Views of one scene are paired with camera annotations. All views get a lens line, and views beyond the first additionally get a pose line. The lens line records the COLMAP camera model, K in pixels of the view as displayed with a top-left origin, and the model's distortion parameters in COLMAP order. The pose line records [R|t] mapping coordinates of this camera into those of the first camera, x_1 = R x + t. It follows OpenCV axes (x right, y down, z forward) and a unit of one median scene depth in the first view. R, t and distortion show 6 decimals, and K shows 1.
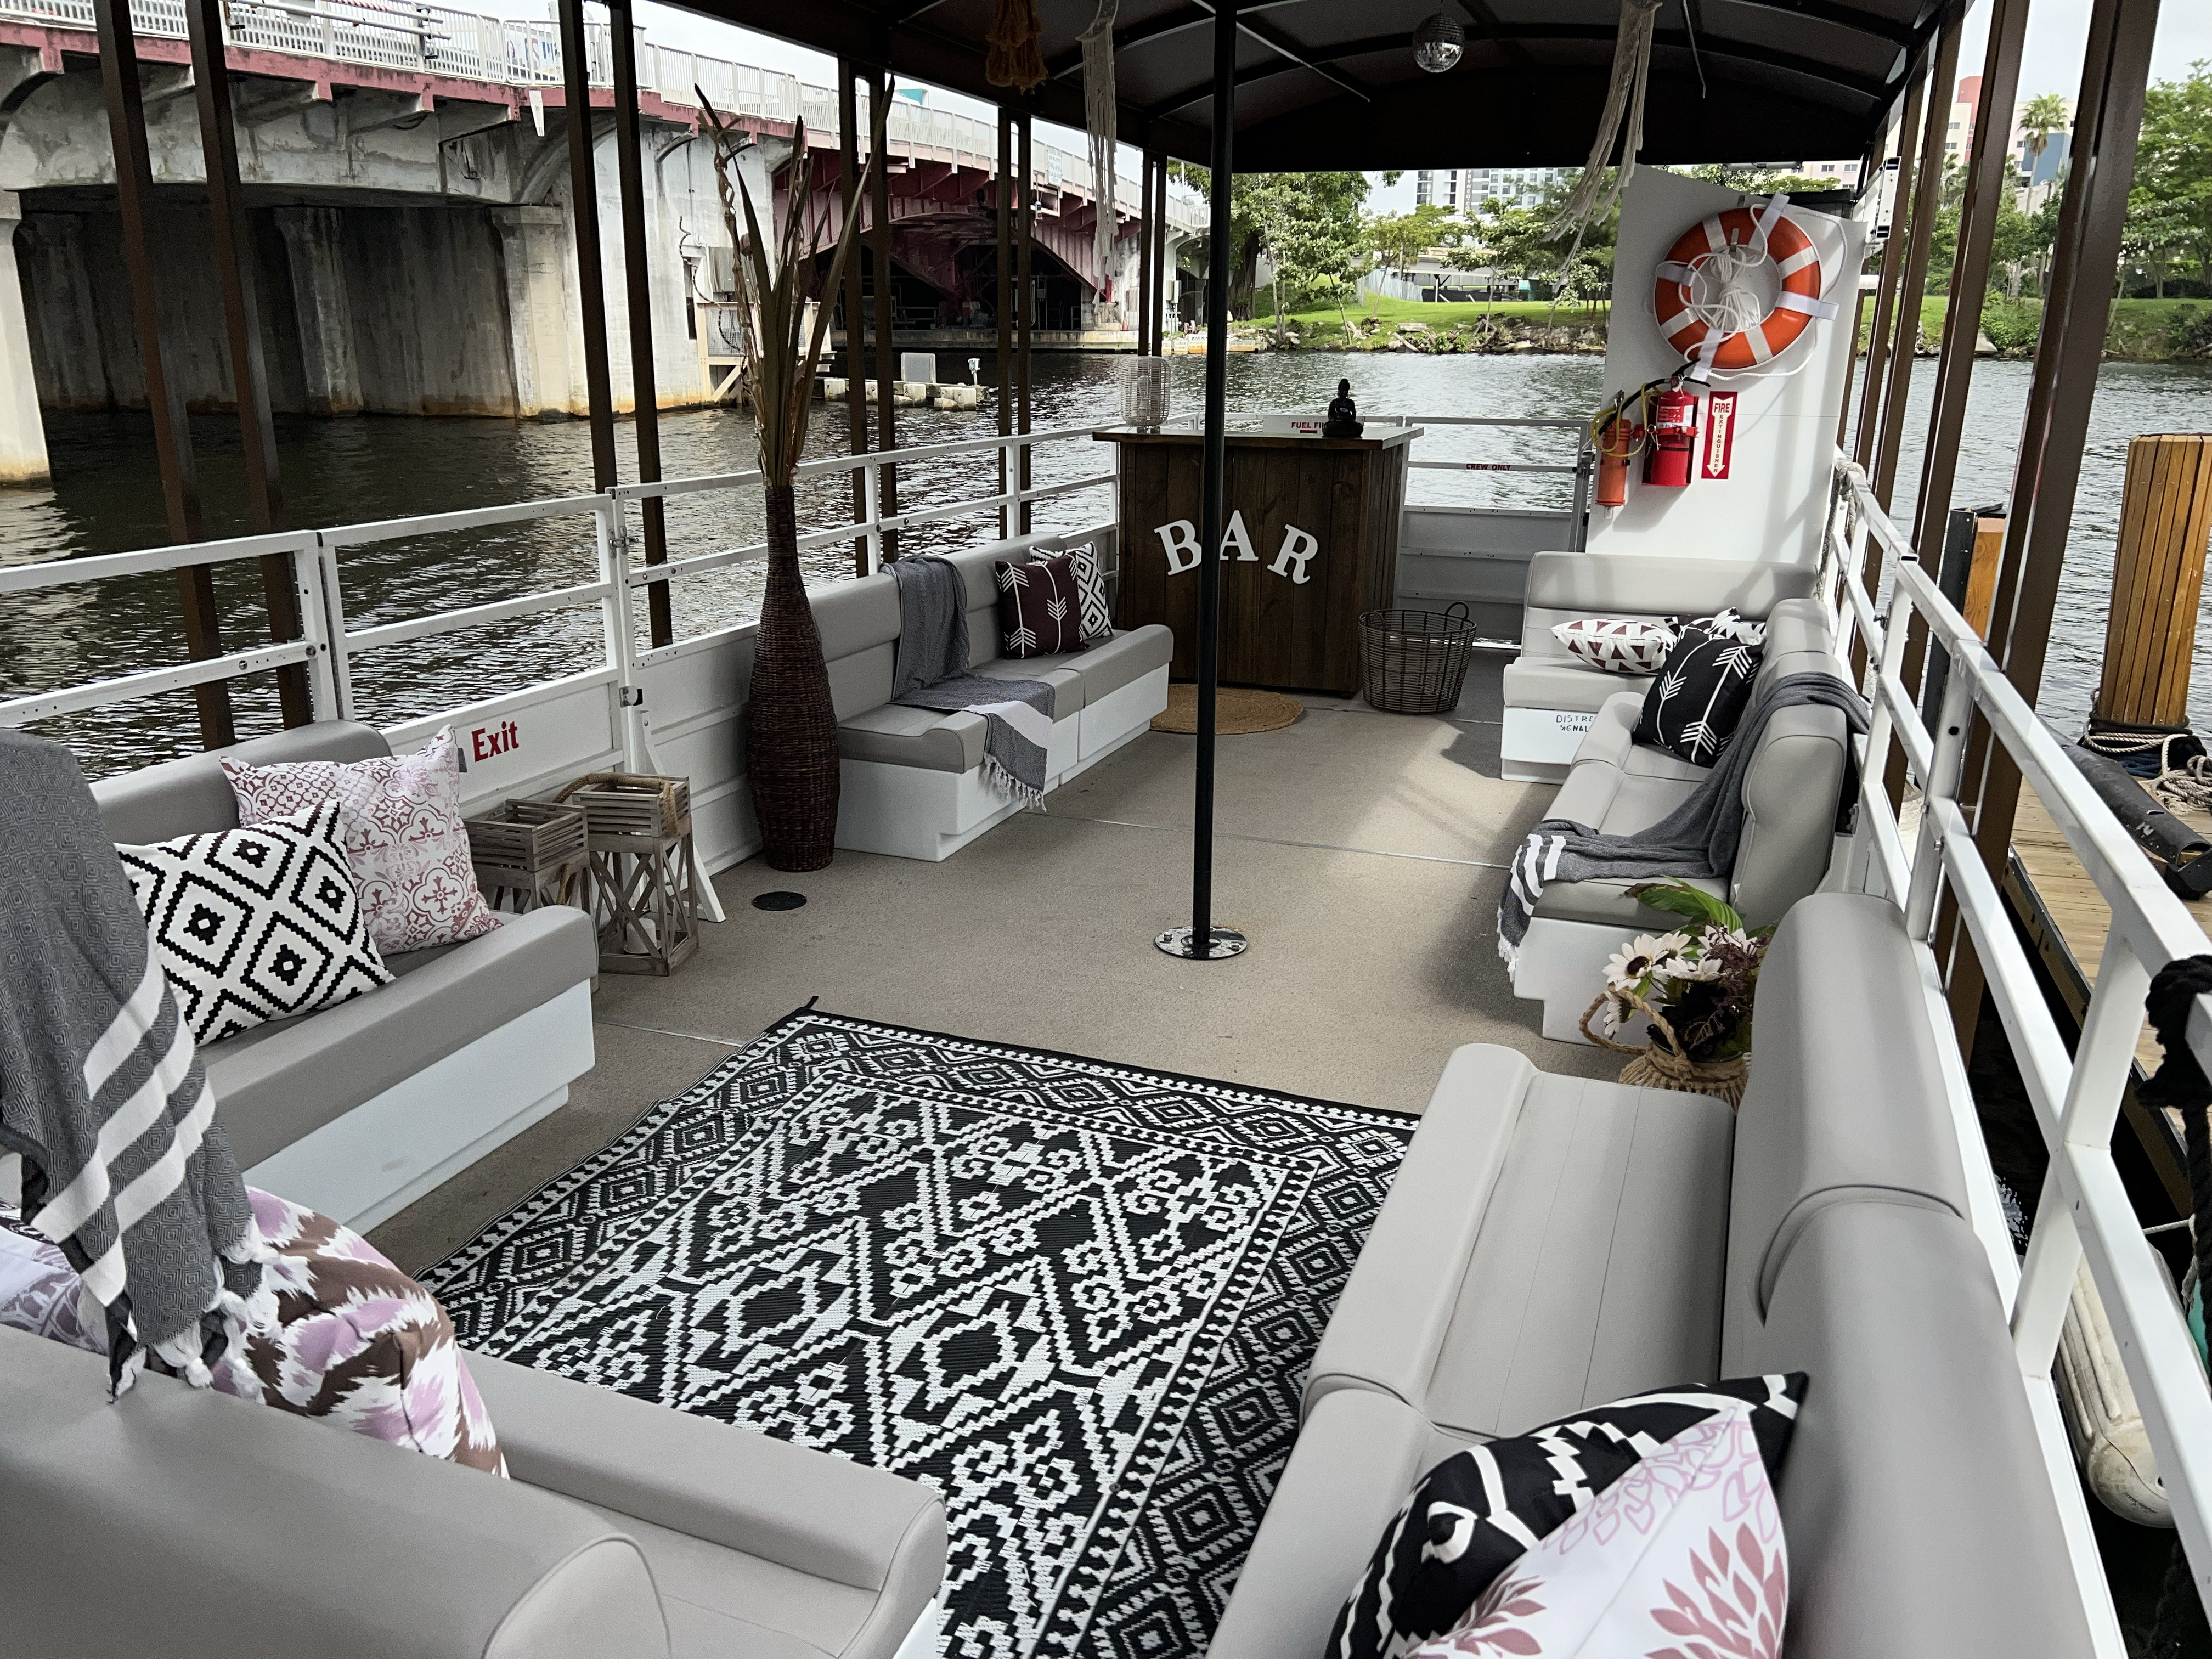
lens RADIAL K [[1629.2, 0, 1085.0], [0, 1629.2, 833.2], [0, 0, 1]] dist [0.070305, -0.110730]
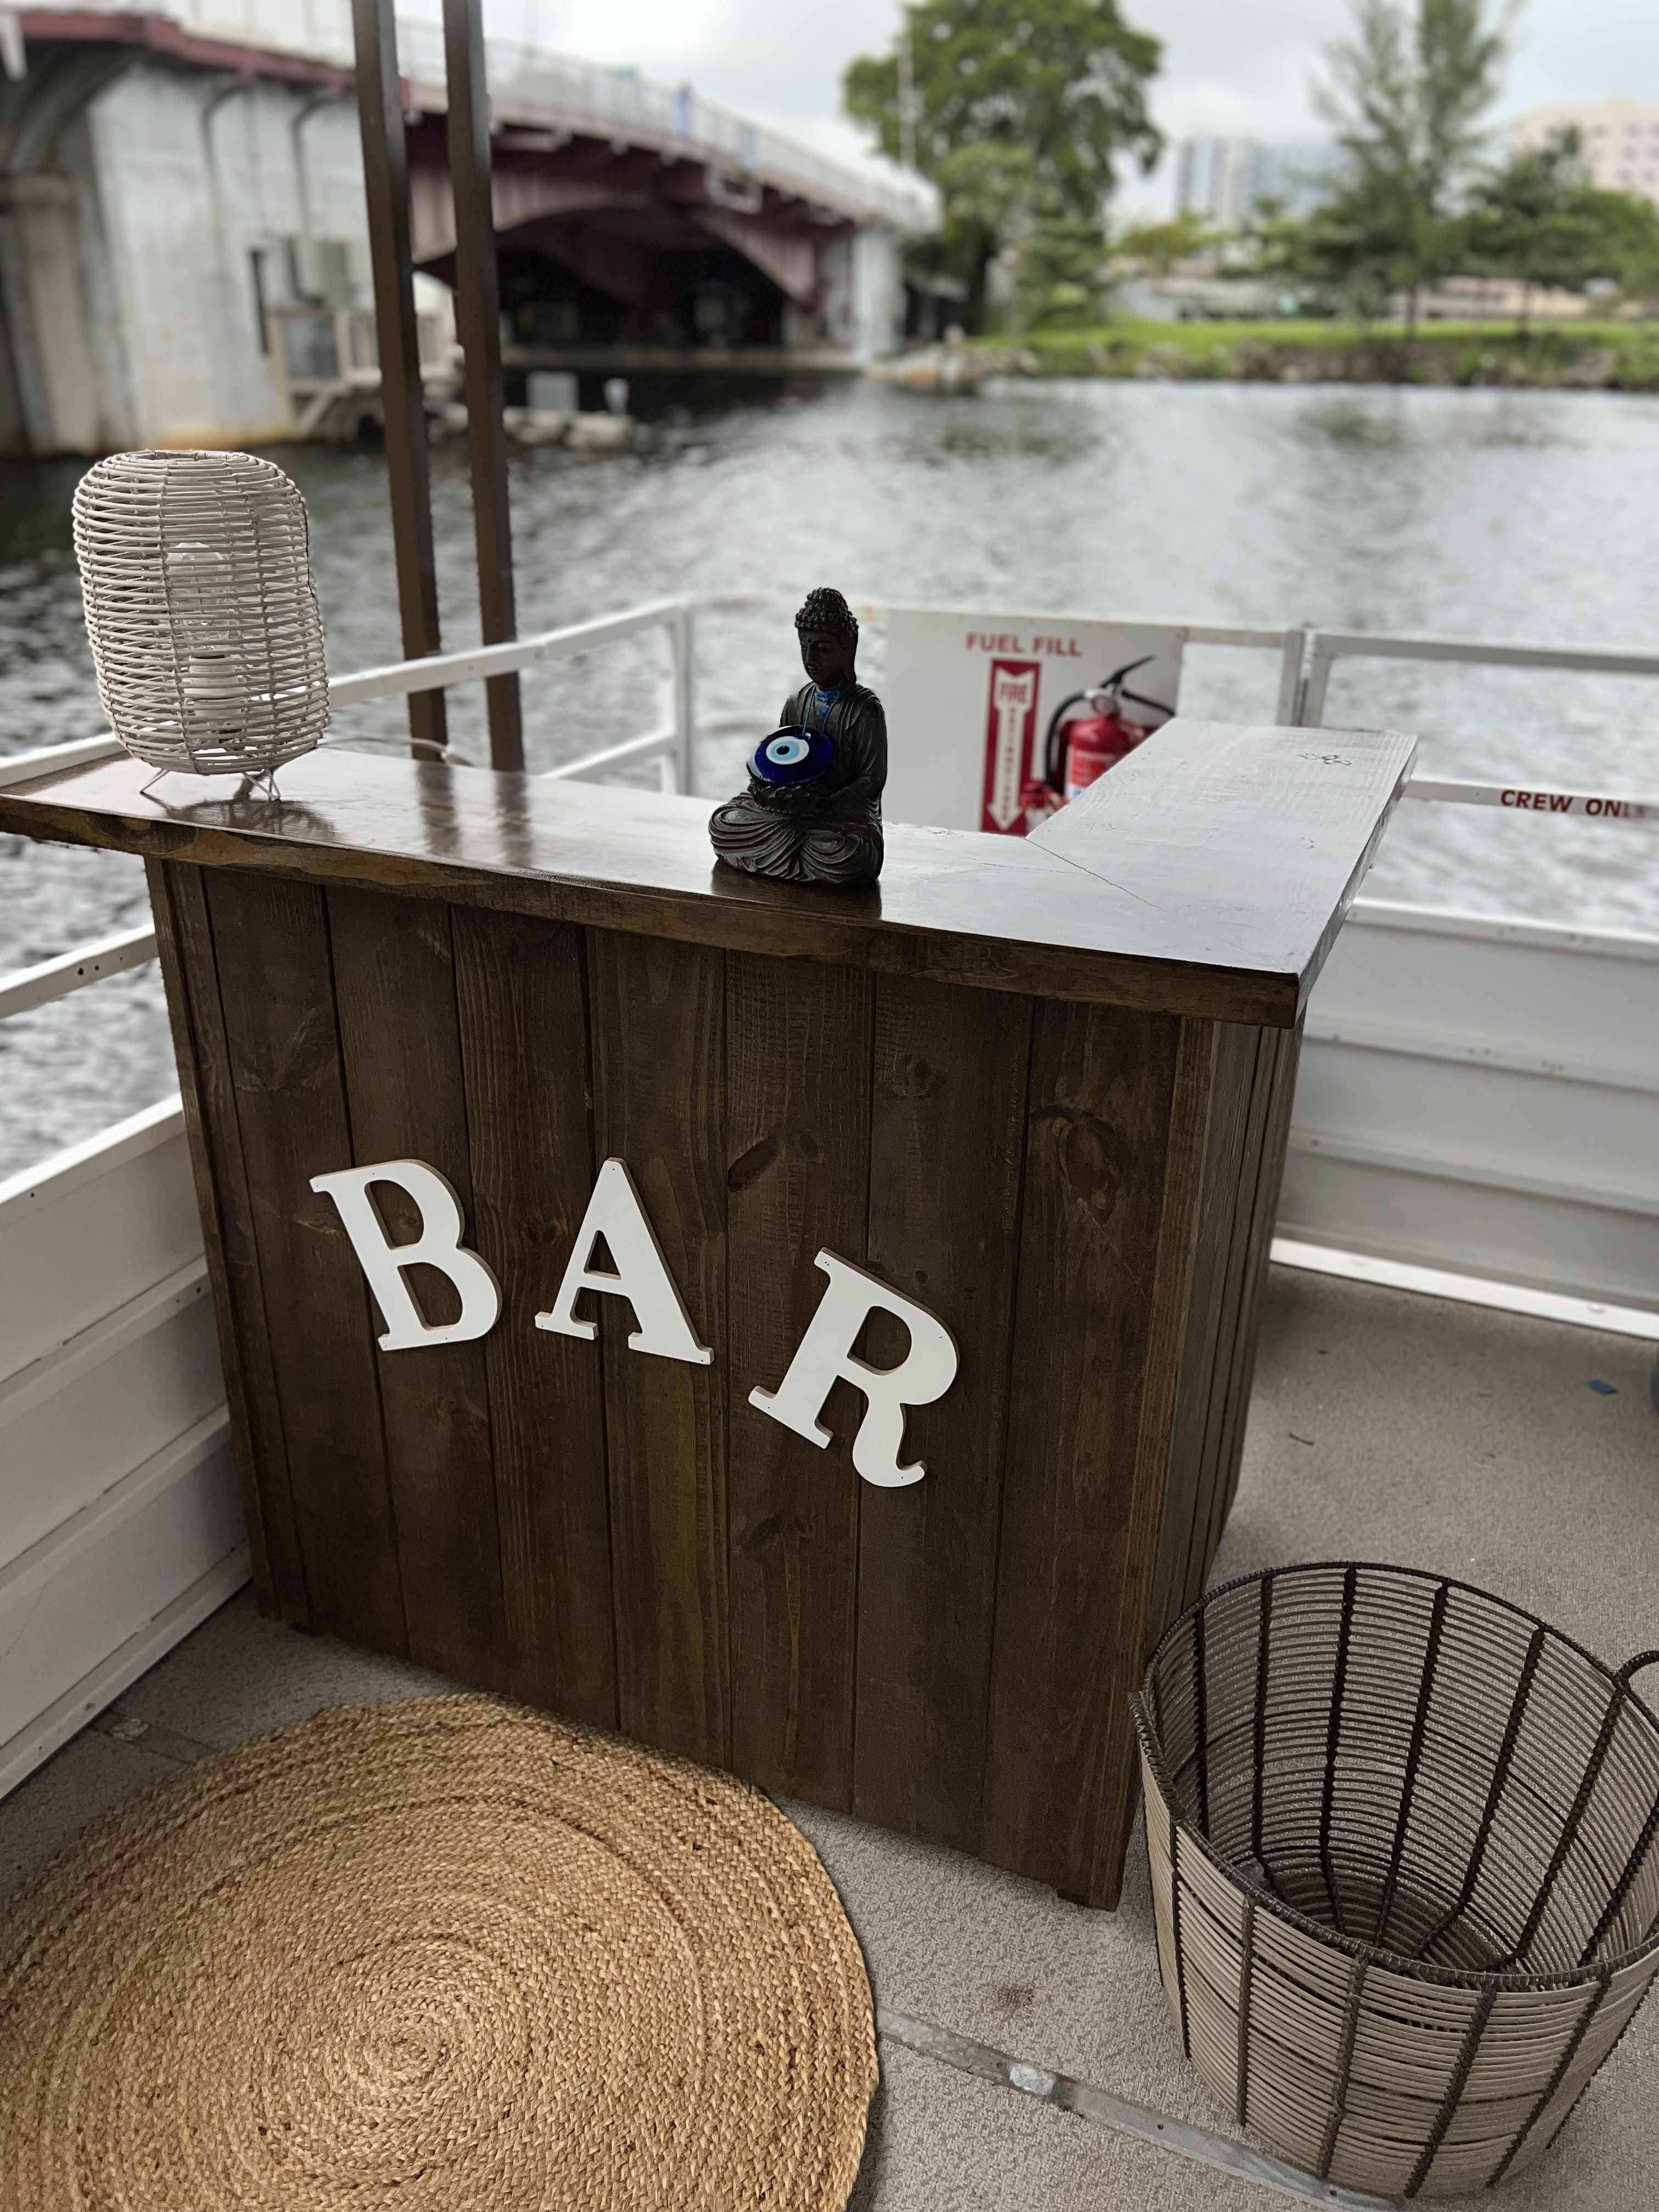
lens RADIAL K [[1629.2, 0, 829.5], [0, 1629.2, 1106.0], [0, 0, 1]] dist [0.070305, -0.110730]
pose [[0.999890, 0.008265, 0.012304, 0.026717], [-0.009817, 0.991208, 0.131948, -0.052368], [-0.011106, -0.132055, 0.991180, 0.171843]]
